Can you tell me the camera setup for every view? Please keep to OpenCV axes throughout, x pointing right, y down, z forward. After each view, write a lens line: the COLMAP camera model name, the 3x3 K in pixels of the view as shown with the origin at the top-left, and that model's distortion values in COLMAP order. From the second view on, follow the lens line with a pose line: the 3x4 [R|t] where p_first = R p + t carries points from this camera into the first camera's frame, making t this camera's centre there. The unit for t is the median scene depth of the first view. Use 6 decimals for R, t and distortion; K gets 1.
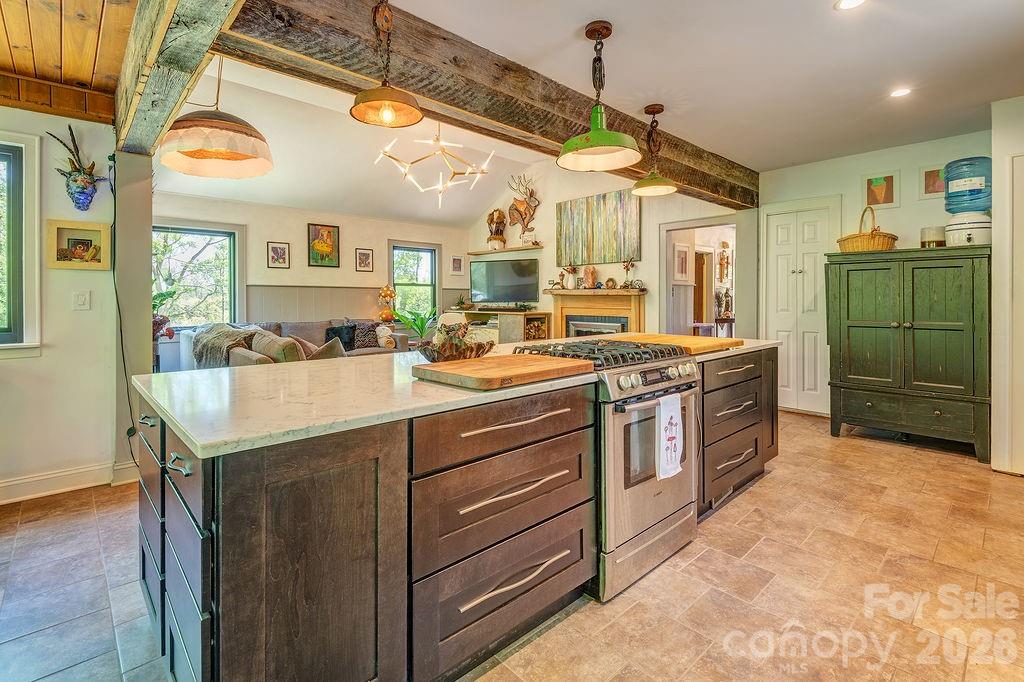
lens RADIAL K [[475.2, 0, 512.2], [0, 475.2, 317.0], [0, 0, 1]] dist [0.035353, -0.021016]
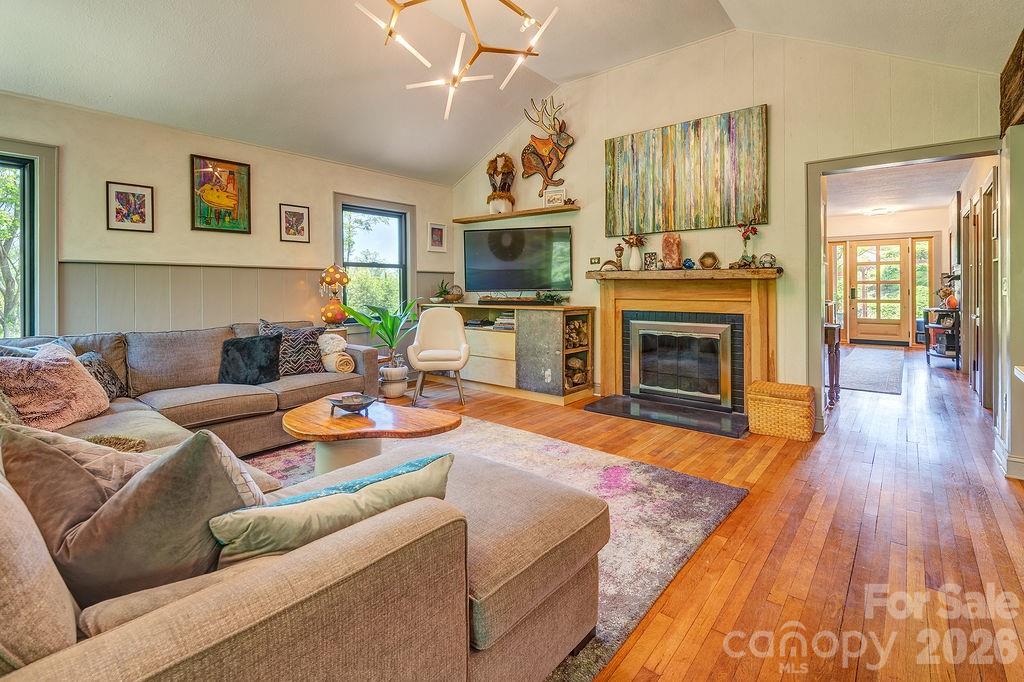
lens RADIAL K [[485.9, 0, 526.3], [0, 485.9, 301.9], [0, 0, 1]] dist [0.021866, -0.011824]
pose [[0.988103, -0.007856, 0.153595, -0.127176], [0.009044, 0.999934, -0.007039, -0.012928], [-0.153530, 0.008344, 0.988109, 0.376784]]
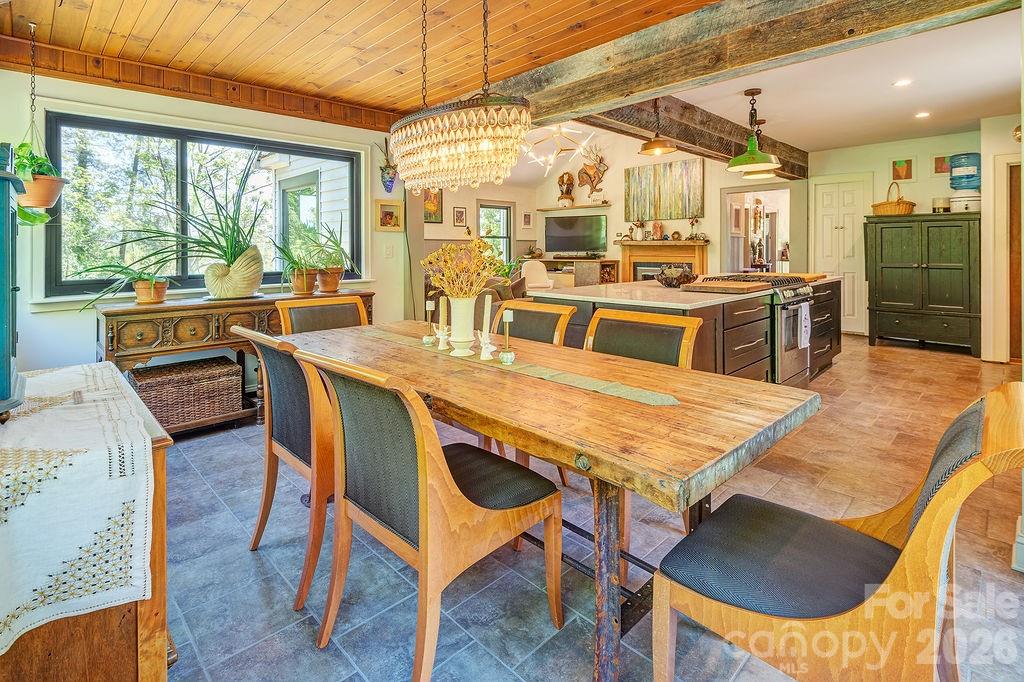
lens RADIAL K [[481.9, 0, 511.4], [0, 481.9, 268.3], [0, 0, 1]] dist [0.033829, -0.021354]
pose [[0.999896, -0.005295, 0.013402, -0.223287], [0.005247, 0.999980, 0.003652, 0.006059], [-0.013421, -0.003581, 0.999904, -0.228779]]
